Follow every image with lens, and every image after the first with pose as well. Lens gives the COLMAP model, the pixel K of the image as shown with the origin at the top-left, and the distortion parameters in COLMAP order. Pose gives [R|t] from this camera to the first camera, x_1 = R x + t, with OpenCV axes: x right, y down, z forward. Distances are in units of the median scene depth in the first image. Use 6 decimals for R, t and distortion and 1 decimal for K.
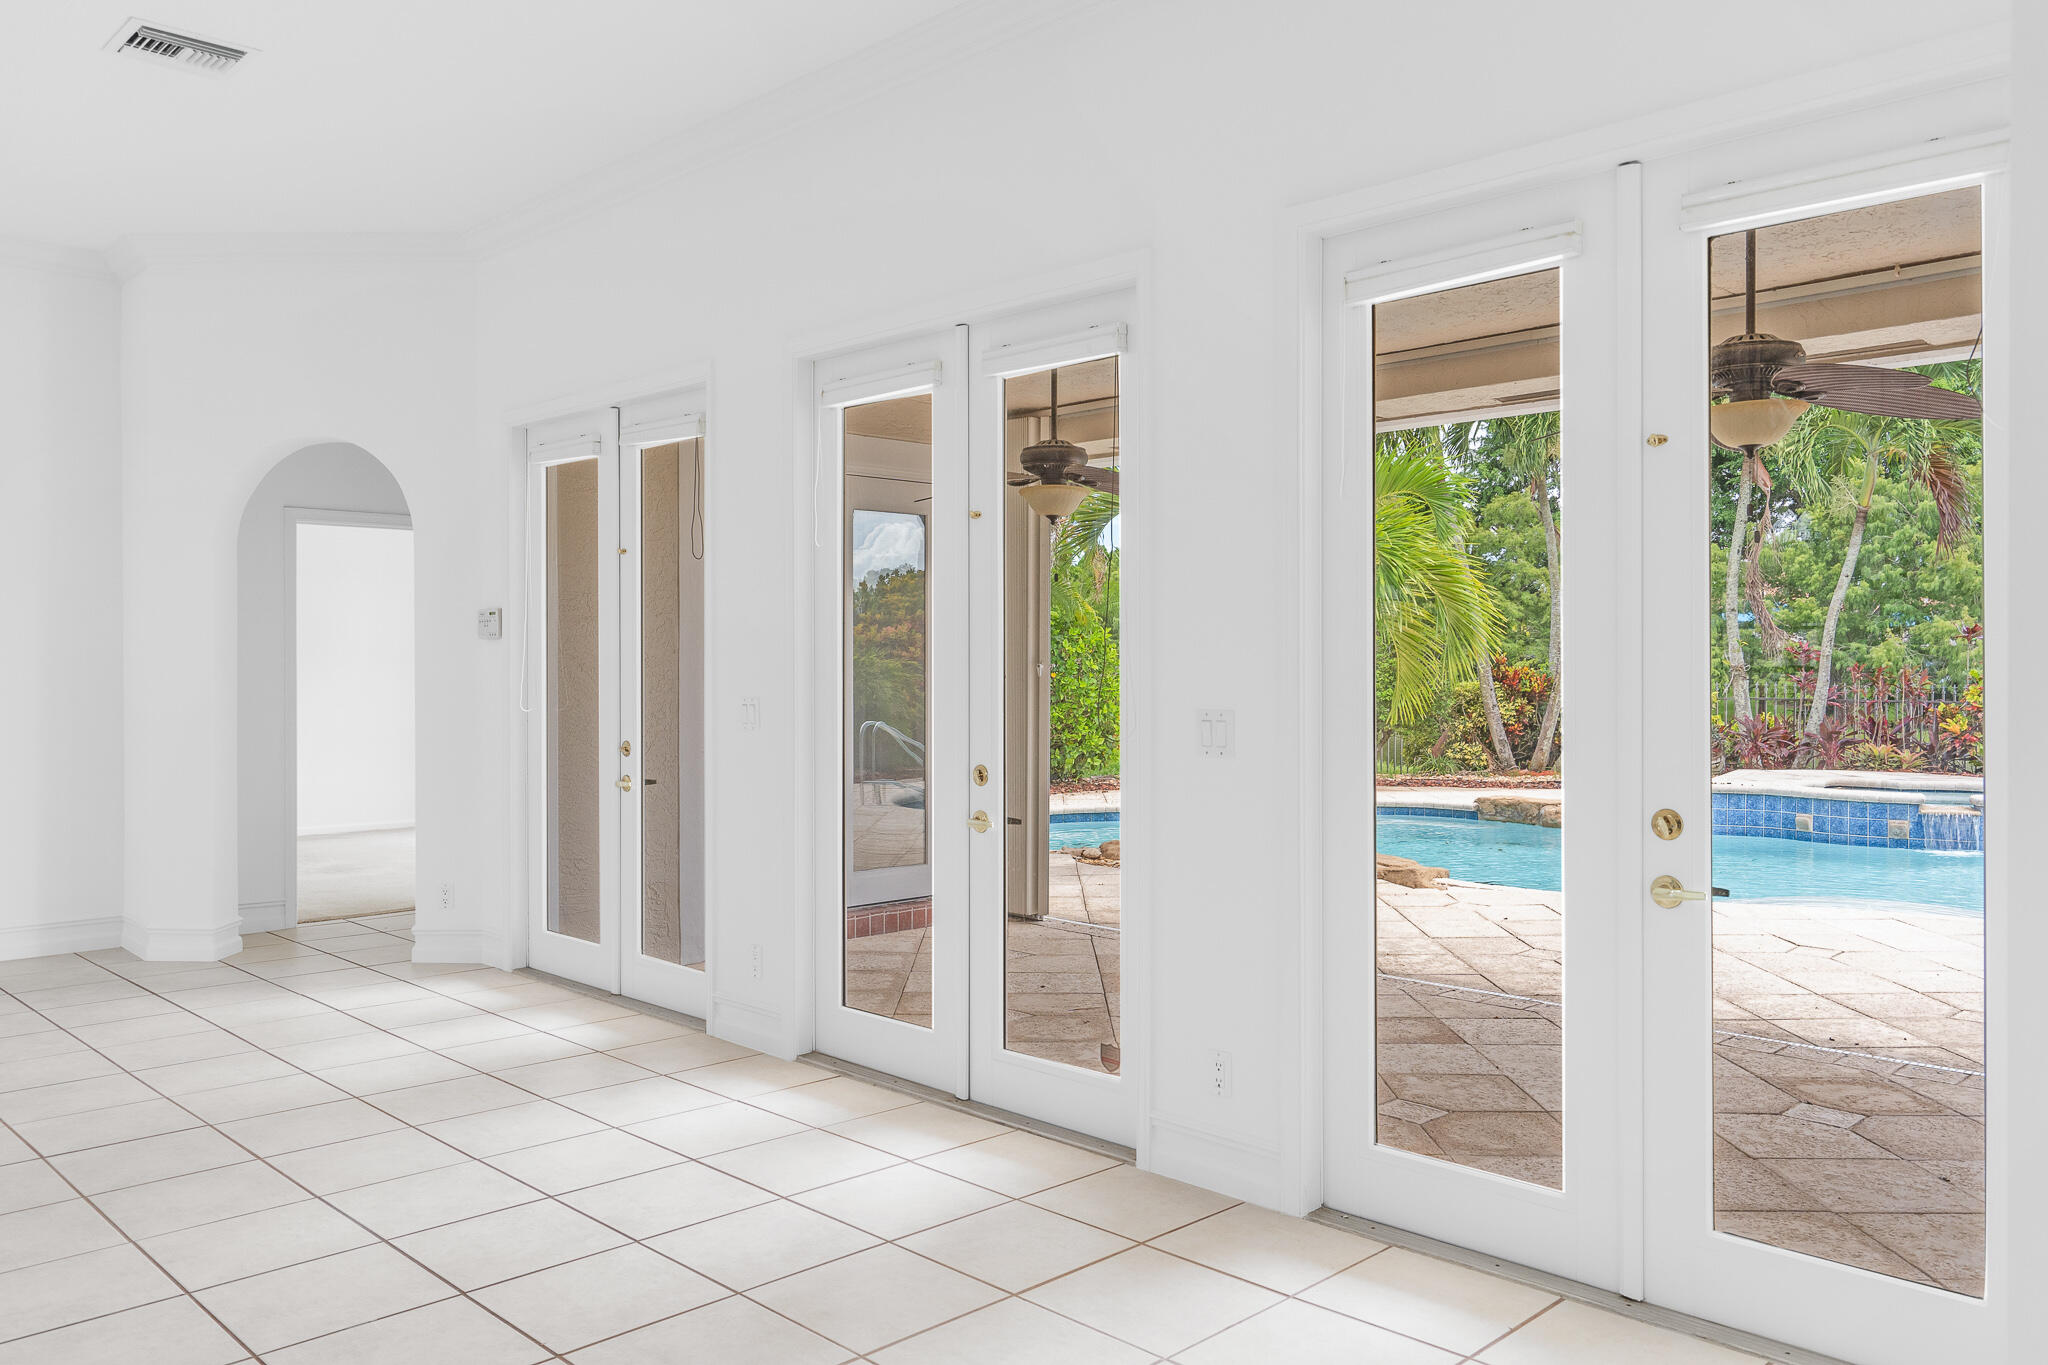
lens RADIAL K [[1507.0, 0, 1021.3], [0, 1507.0, 651.2], [0, 0, 1]] dist [0.006739, 0.002690]
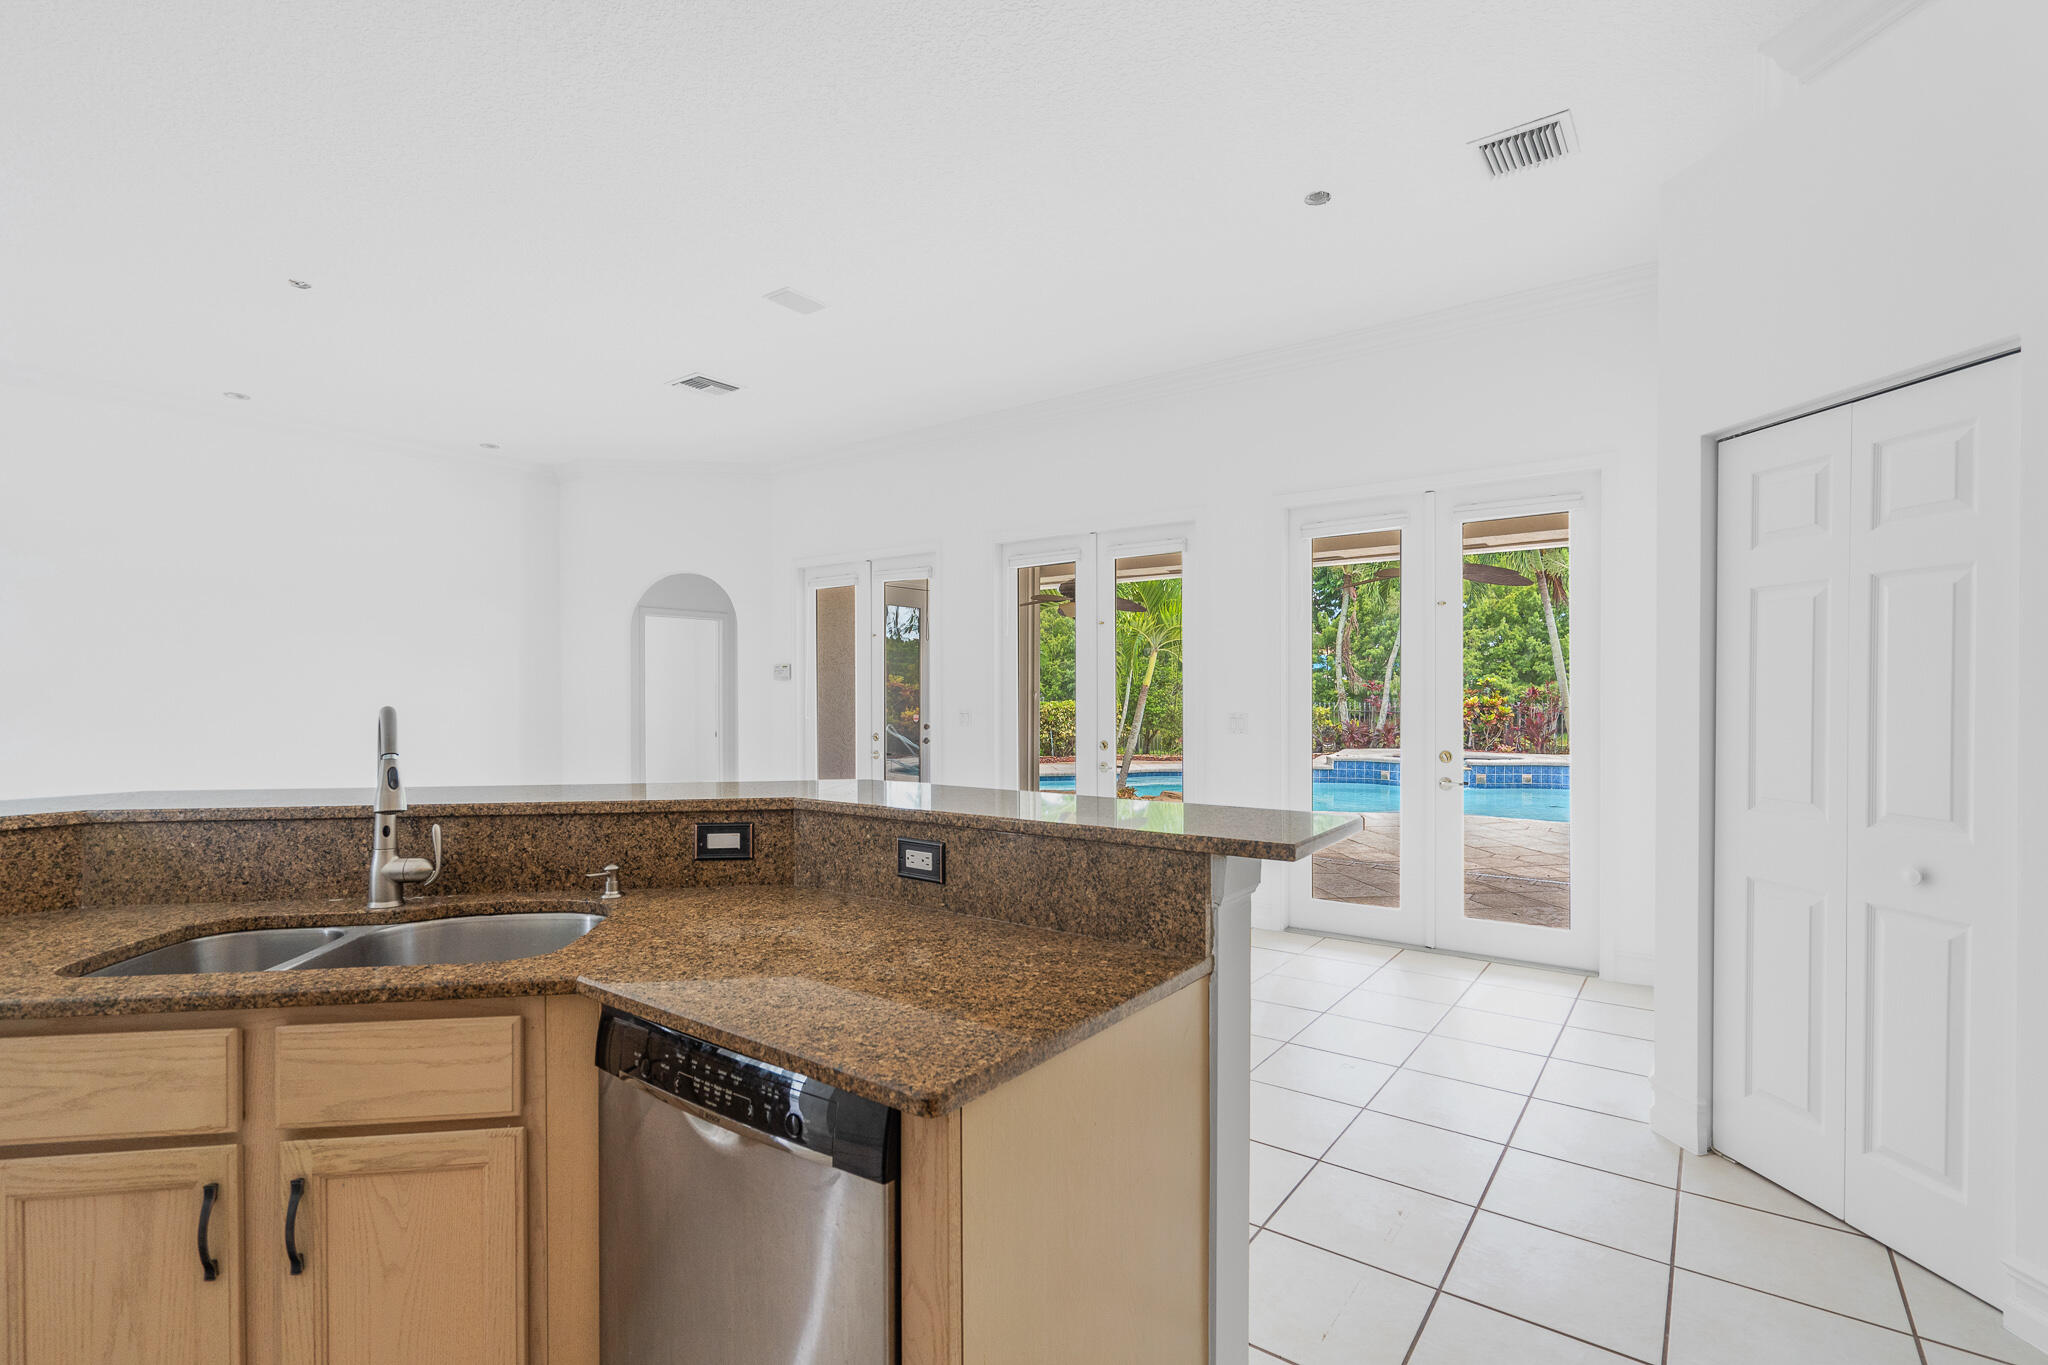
lens RADIAL K [[937.7, 0, 1015.4], [0, 937.7, 687.2], [0, 0, 1]] dist [-0.000069, 0.001015]
pose [[0.988597, -0.000464, 0.150586, -0.241431], [0.000104, 0.999997, 0.002396, -0.002151], [-0.150587, -0.002352, 0.988594, -0.202148]]
